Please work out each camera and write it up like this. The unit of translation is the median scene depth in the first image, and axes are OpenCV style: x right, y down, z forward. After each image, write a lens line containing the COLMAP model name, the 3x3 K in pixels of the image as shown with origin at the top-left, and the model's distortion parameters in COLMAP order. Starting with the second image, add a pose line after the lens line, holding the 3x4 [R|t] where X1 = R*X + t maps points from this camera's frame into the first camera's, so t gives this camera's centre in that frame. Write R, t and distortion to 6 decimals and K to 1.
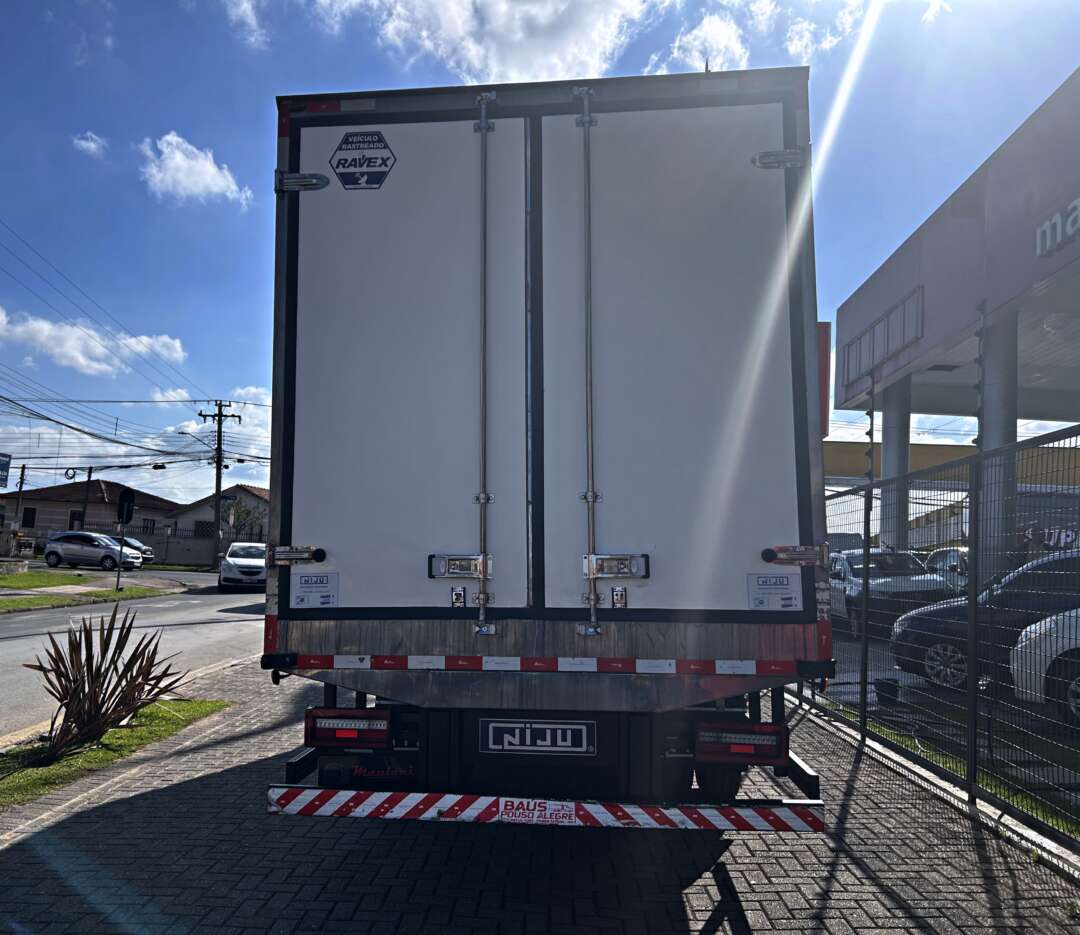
lens RADIAL K [[881.3, 0, 540.0], [0, 881.3, 467.5], [0, 0, 1]] dist [0.068879, -0.106660]
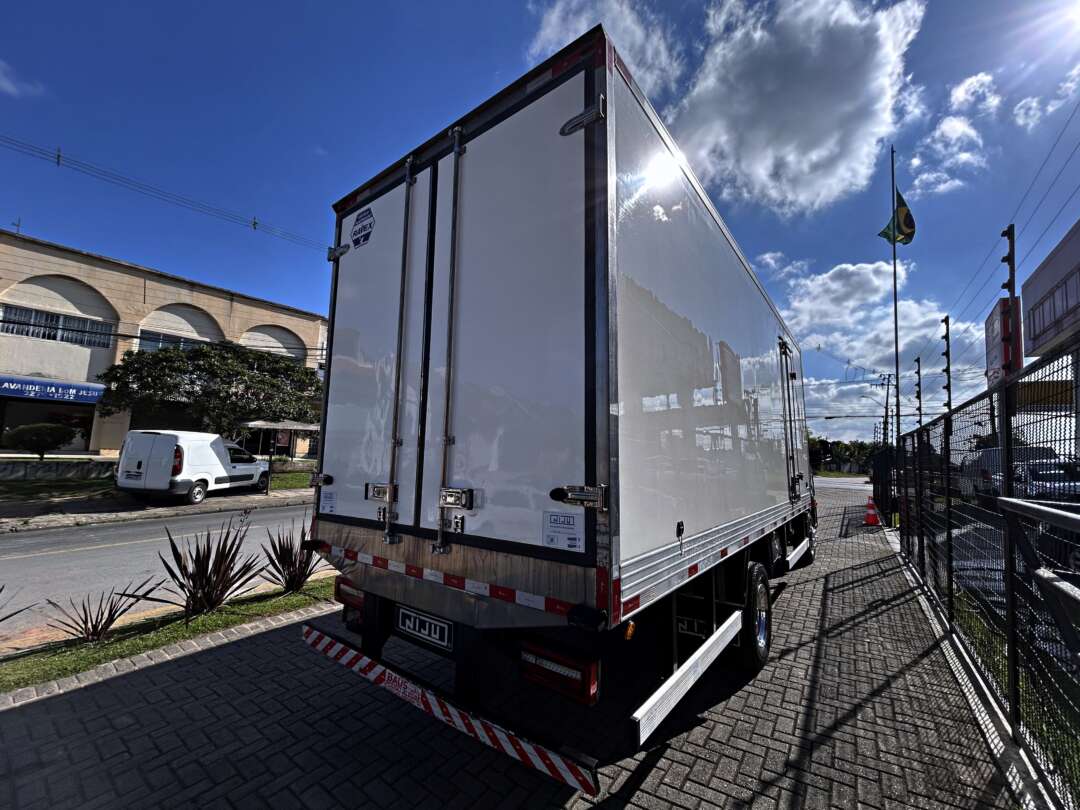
lens RADIAL K [[434.6, 0, 563.9], [0, 434.6, 406.1], [0, 0, 1]] dist [-0.000633, -0.000006]
pose [[0.856109, -0.058612, -0.513460, 0.515705], [0.049496, 0.998280, -0.031429, 0.012675], [0.514419, 0.001493, 0.857538, 0.556142]]
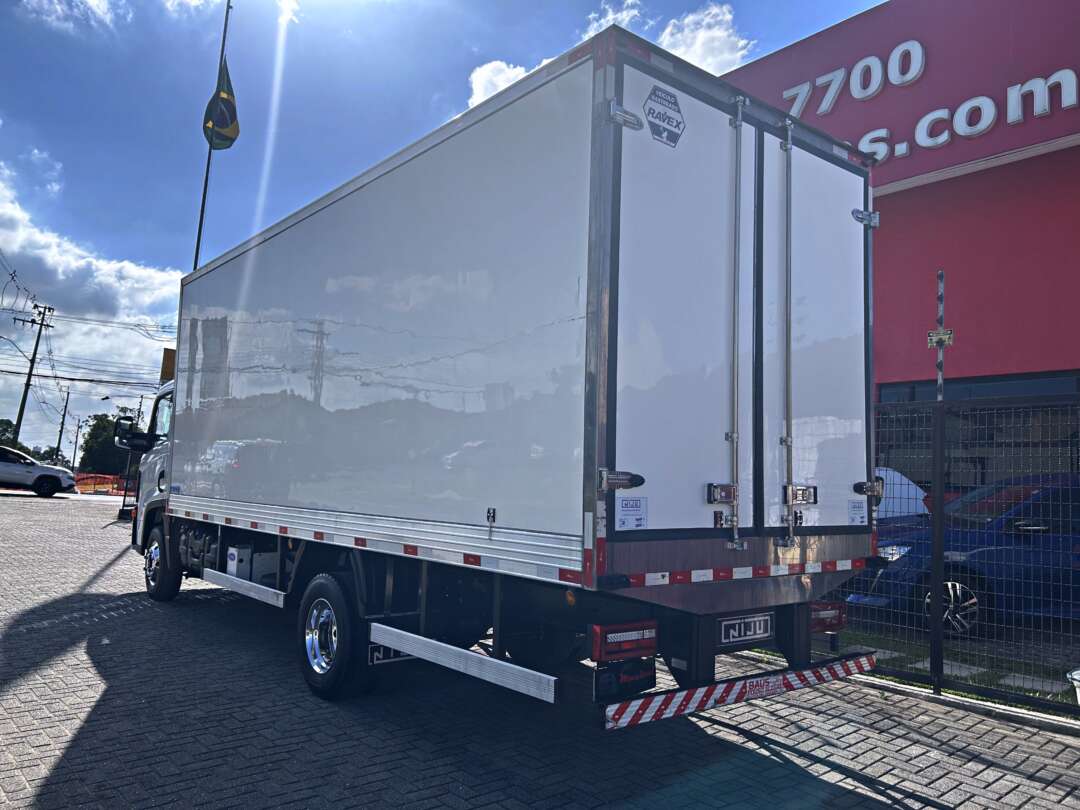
lens RADIAL K [[758.5, 0, 540.0], [0, 758.5, 405.0], [0, 0, 1]] dist [0.055761, -0.107647]
pose [[0.735686, 0.086052, 0.671834, -0.963571], [-0.110691, 0.993836, -0.006084, 0.027613], [-0.668217, -0.069890, 0.740676, 0.413469]]
